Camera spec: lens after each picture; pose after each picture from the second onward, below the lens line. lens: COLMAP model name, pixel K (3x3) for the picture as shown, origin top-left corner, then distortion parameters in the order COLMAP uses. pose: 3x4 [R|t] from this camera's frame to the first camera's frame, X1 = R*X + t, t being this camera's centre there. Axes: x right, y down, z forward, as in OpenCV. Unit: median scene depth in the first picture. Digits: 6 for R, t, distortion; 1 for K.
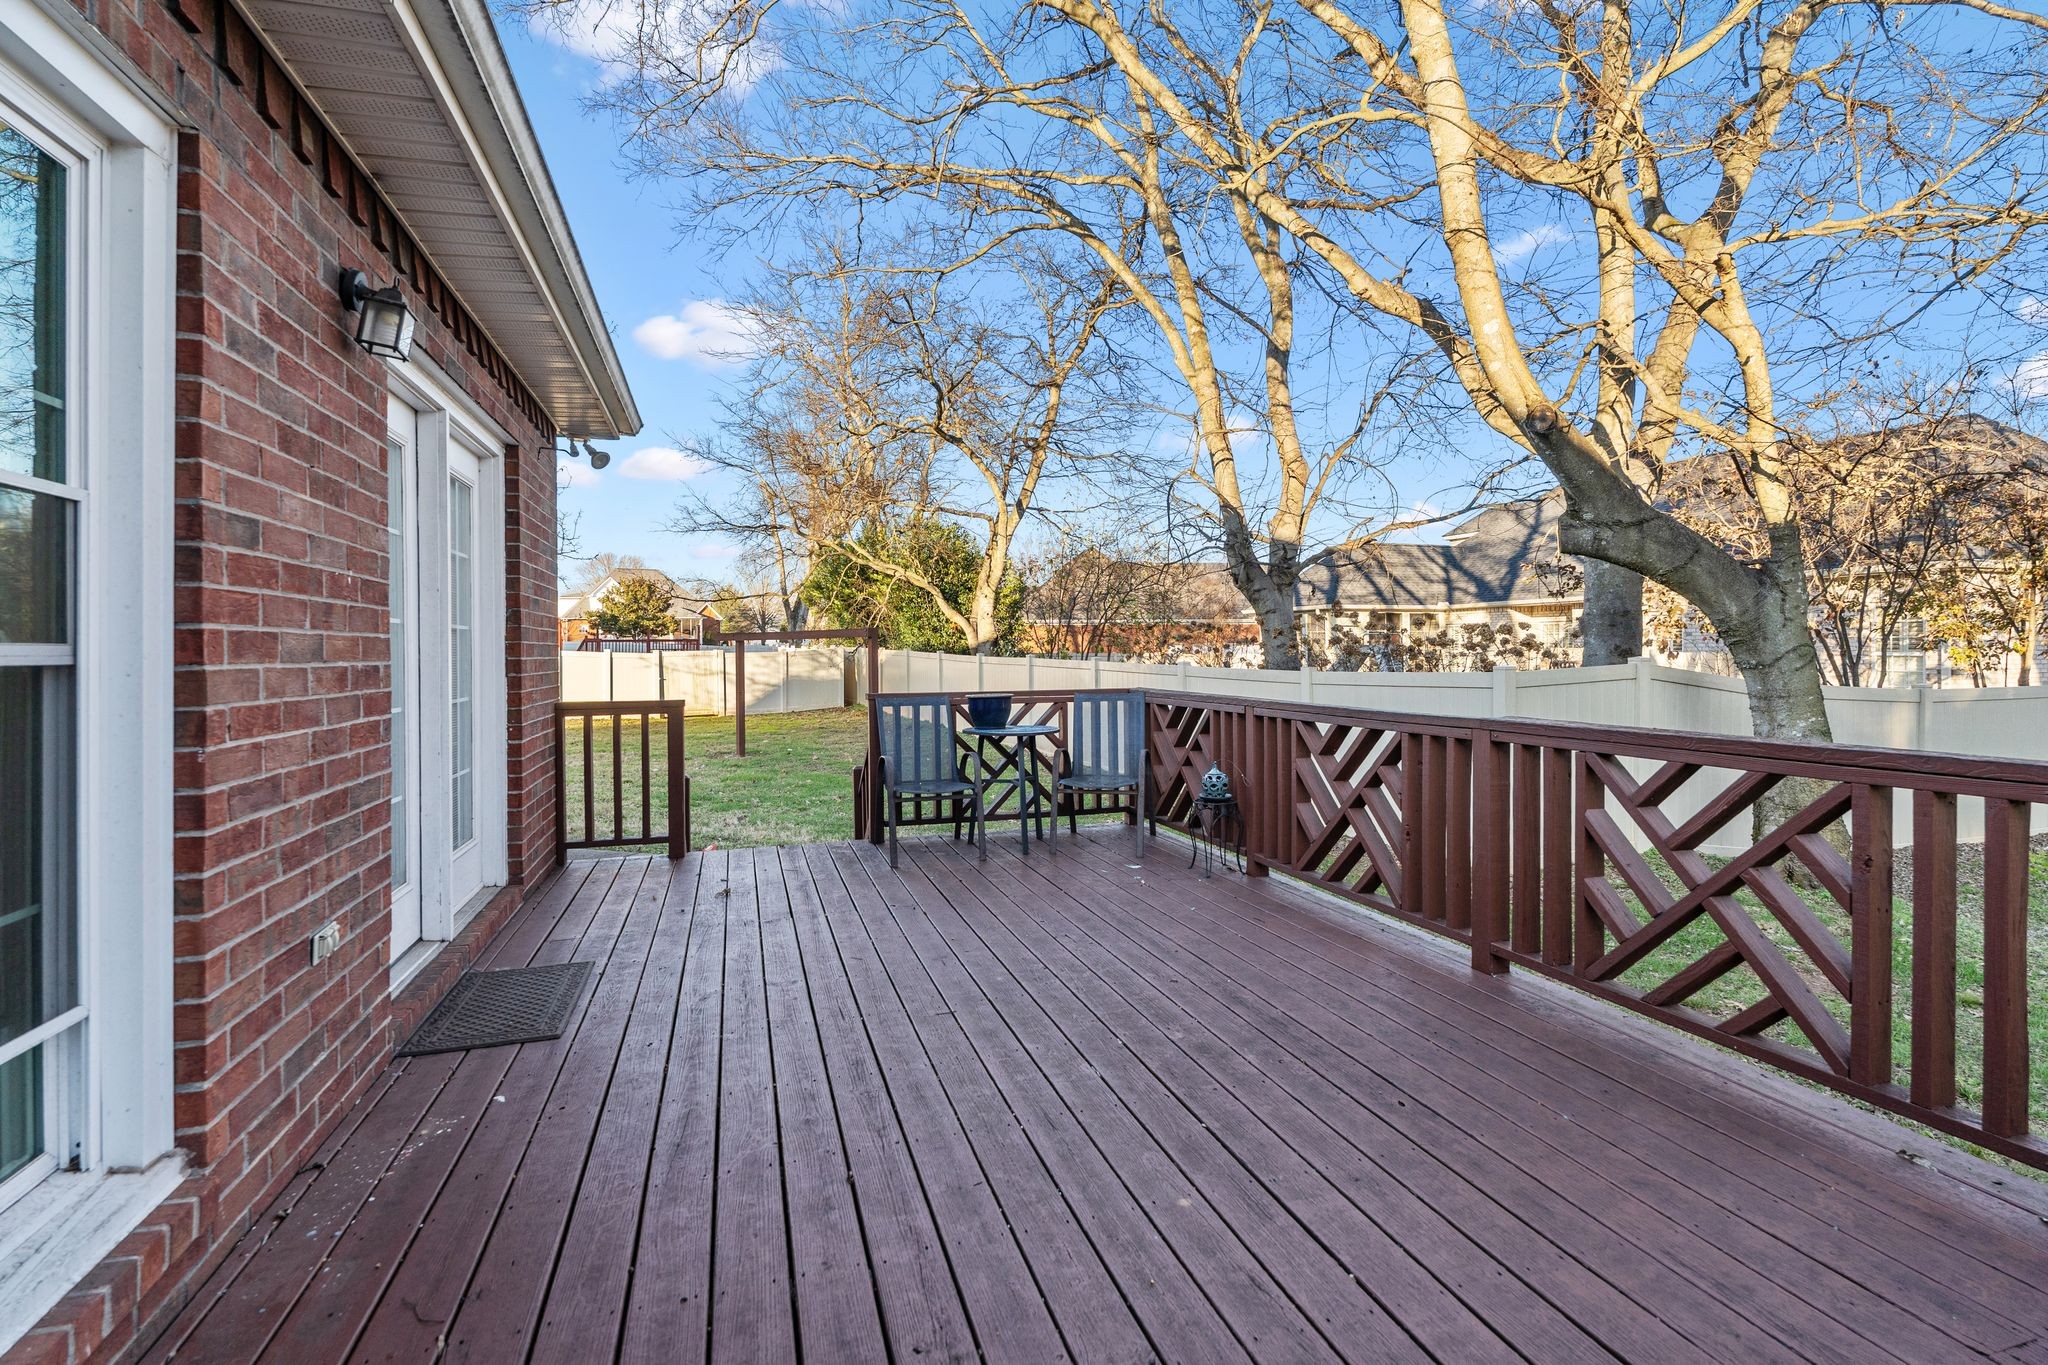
lens RADIAL K [[907.1, 0, 1009.9], [0, 907.1, 646.7], [0, 0, 1]] dist [0.001320, 0.000819]
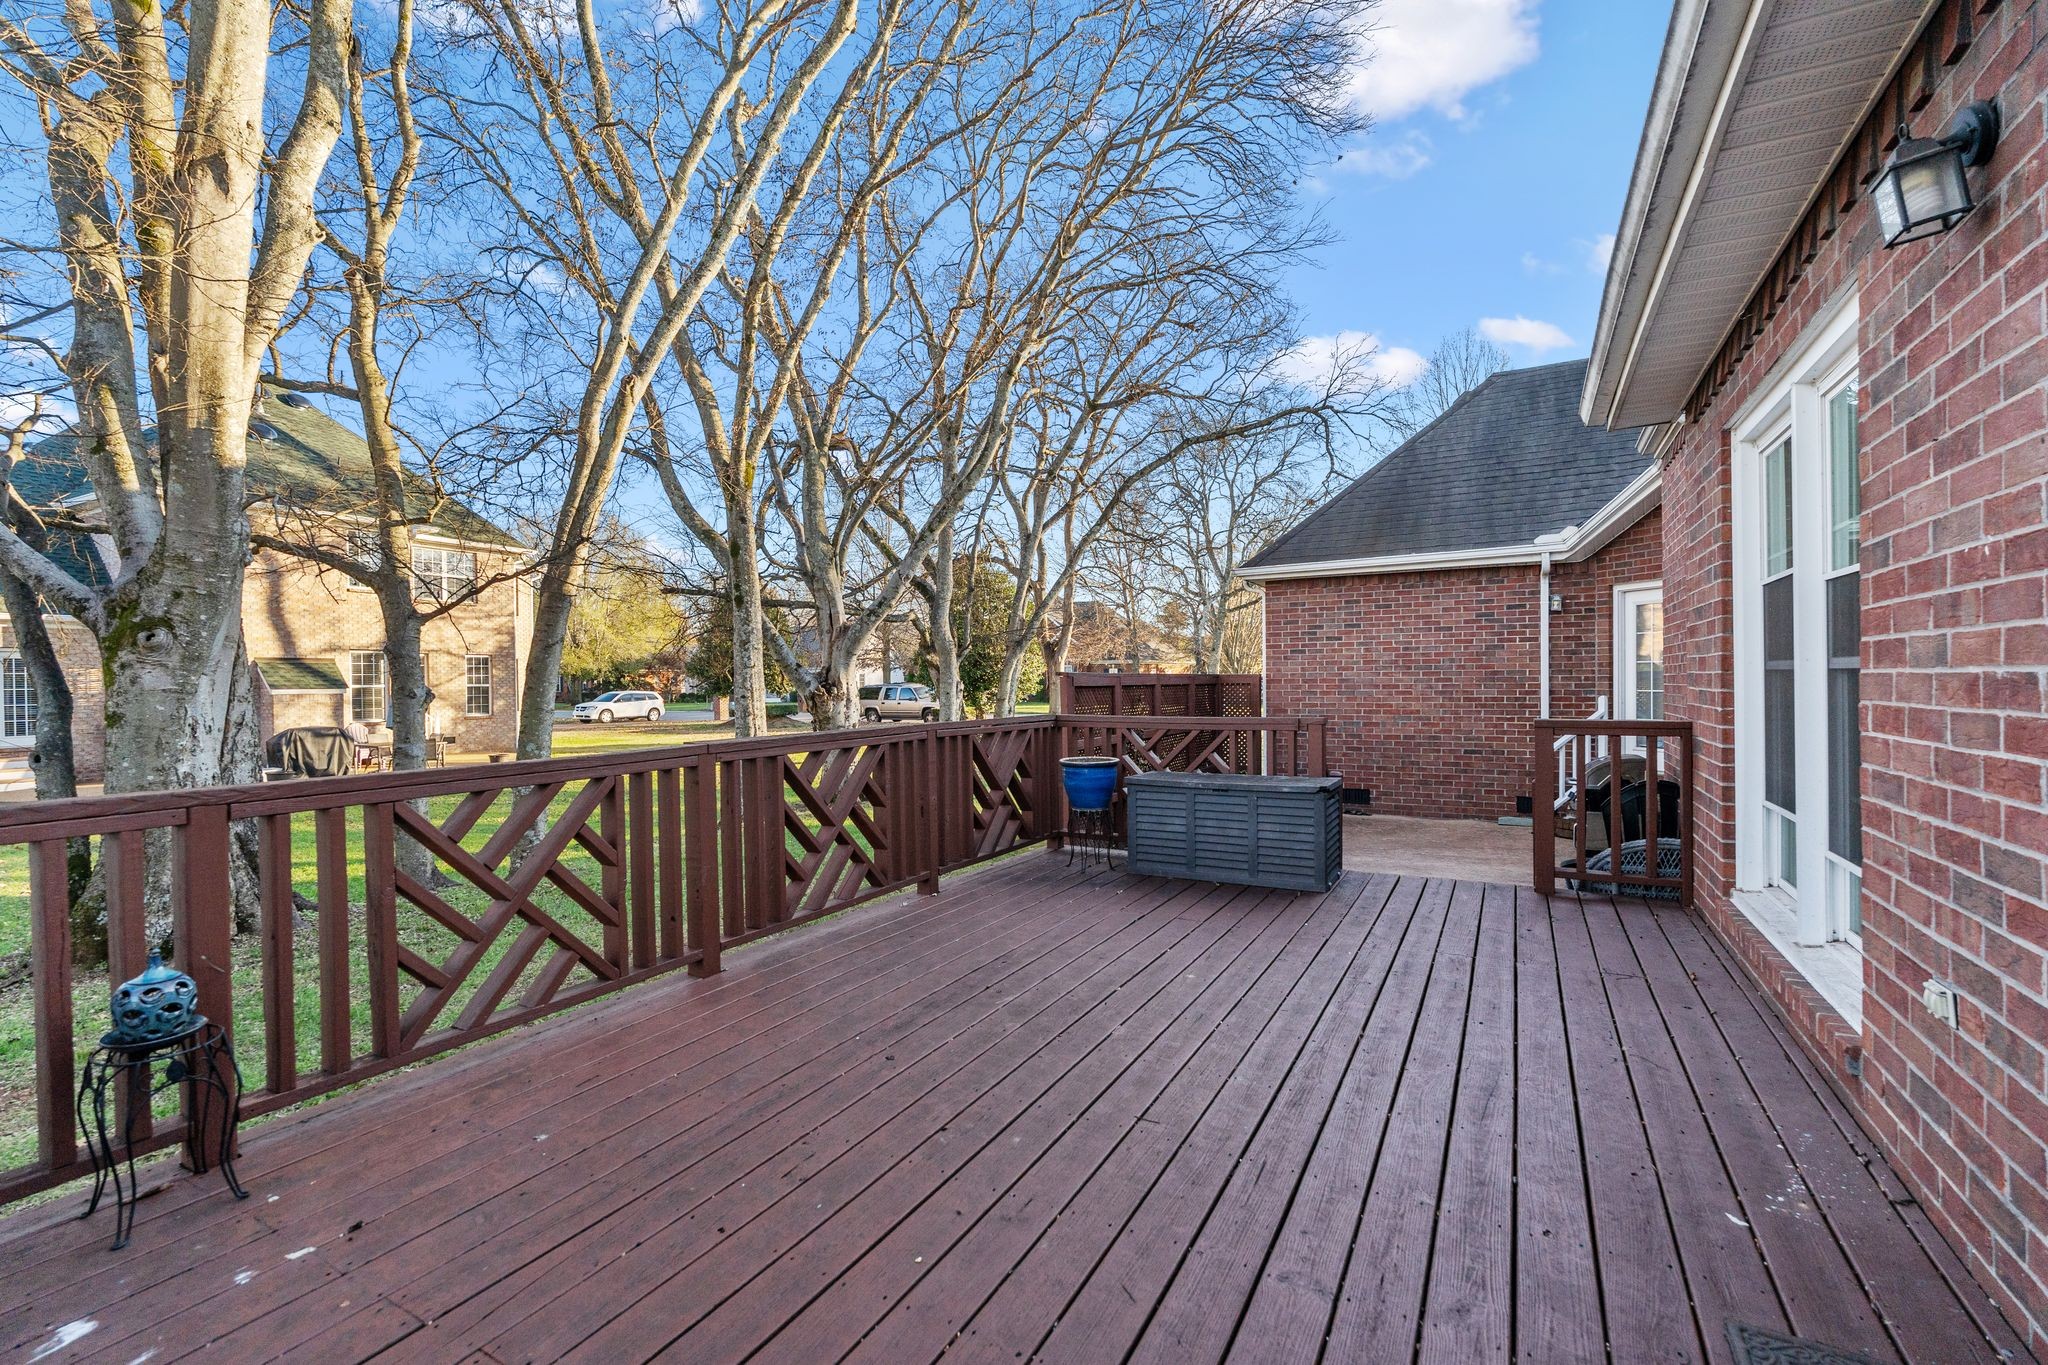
lens RADIAL K [[907.1, 0, 1020.5], [0, 907.1, 688.5], [0, 0, 1]] dist [0.001320, 0.000819]
pose [[-0.700140, 0.008842, 0.713951, -0.587801], [0.011654, 0.999932, -0.000955, 0.021447], [-0.713910, 0.007652, -0.700195, 1.692427]]
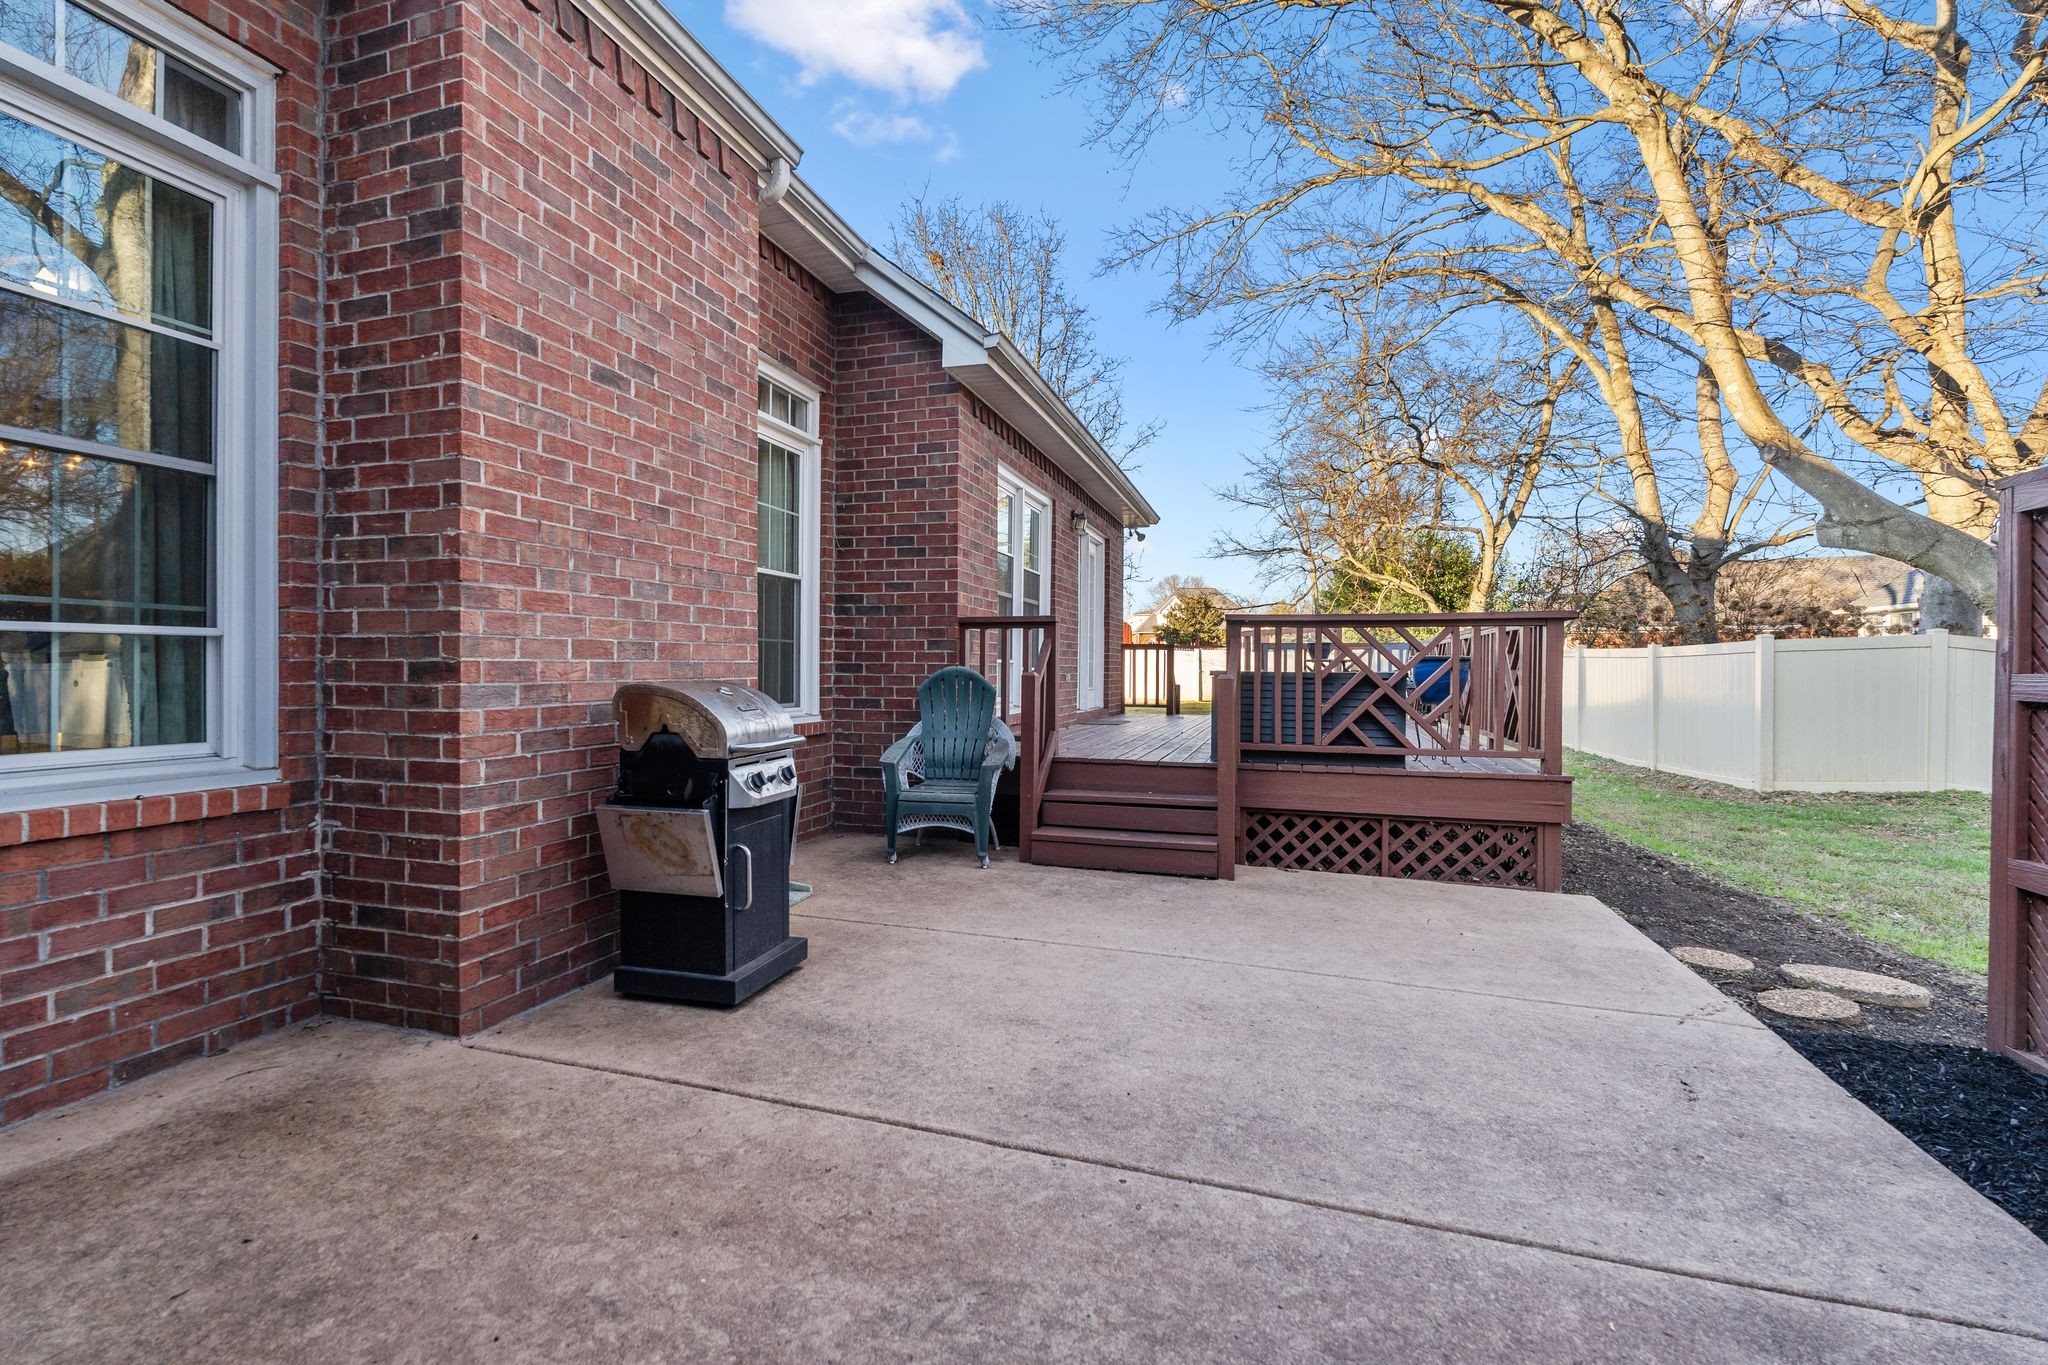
lens RADIAL K [[907.1, 0, 1020.0], [0, 907.1, 673.5], [0, 0, 1]] dist [0.001320, 0.000819]
pose [[0.832778, 0.016995, -0.553346, 0.565701], [-0.010572, 0.999835, 0.014797, 0.105265], [0.553506, -0.006472, 0.832820, -1.074374]]
